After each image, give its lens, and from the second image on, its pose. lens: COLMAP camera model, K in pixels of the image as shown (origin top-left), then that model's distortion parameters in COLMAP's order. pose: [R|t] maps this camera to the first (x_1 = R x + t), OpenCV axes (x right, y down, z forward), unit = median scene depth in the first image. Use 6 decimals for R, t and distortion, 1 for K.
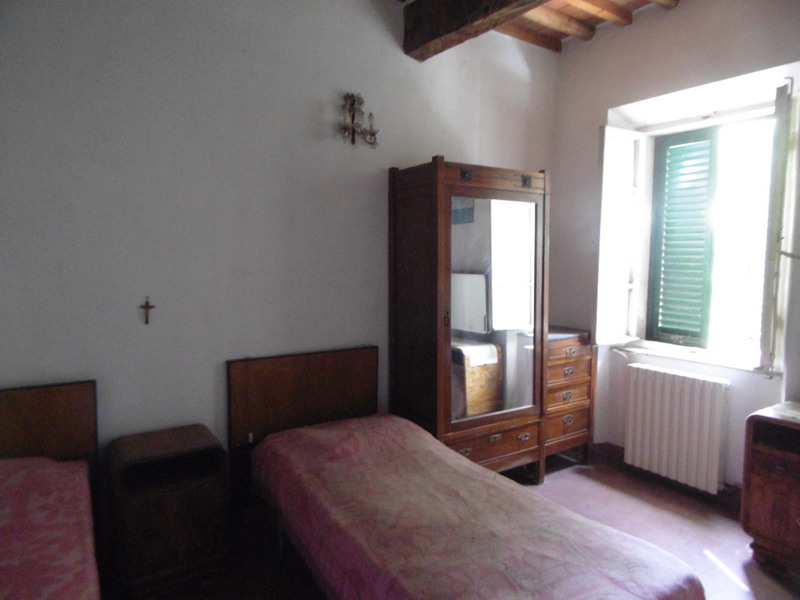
lens RADIAL K [[524.5, 0, 400.2], [0, 524.5, 303.7], [0, 0, 1]] dist [-0.002406, -0.001797]
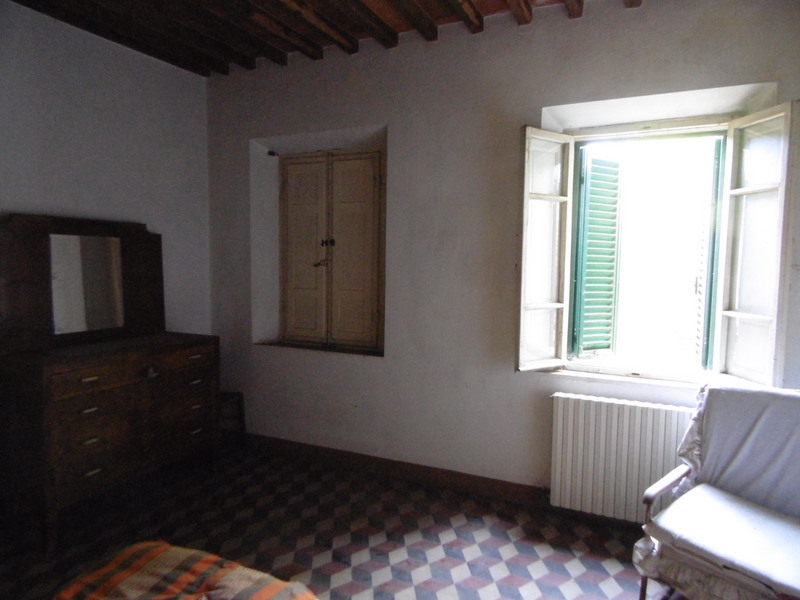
lens RADIAL K [[524.5, 0, 401.5], [0, 524.5, 299.7], [0, 0, 1]] dist [-0.002406, -0.001797]
pose [[0.840699, -0.016023, 0.541266, -0.261609], [0.031820, 0.999297, -0.019842, -0.034739], [-0.540567, 0.033904, 0.840618, 0.393252]]
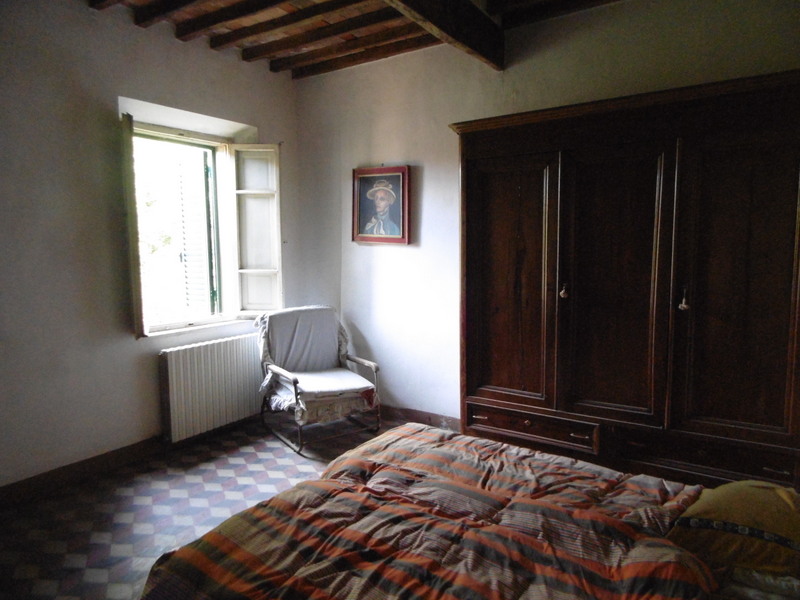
lens RADIAL K [[524.5, 0, 401.6], [0, 524.5, 296.0], [0, 0, 1]] dist [-0.002406, -0.001797]
pose [[-0.408016, -0.077690, 0.909663, -0.709347], [0.102933, 0.986106, 0.130387, -0.080518], [-0.907154, 0.146834, -0.394350, 0.981025]]
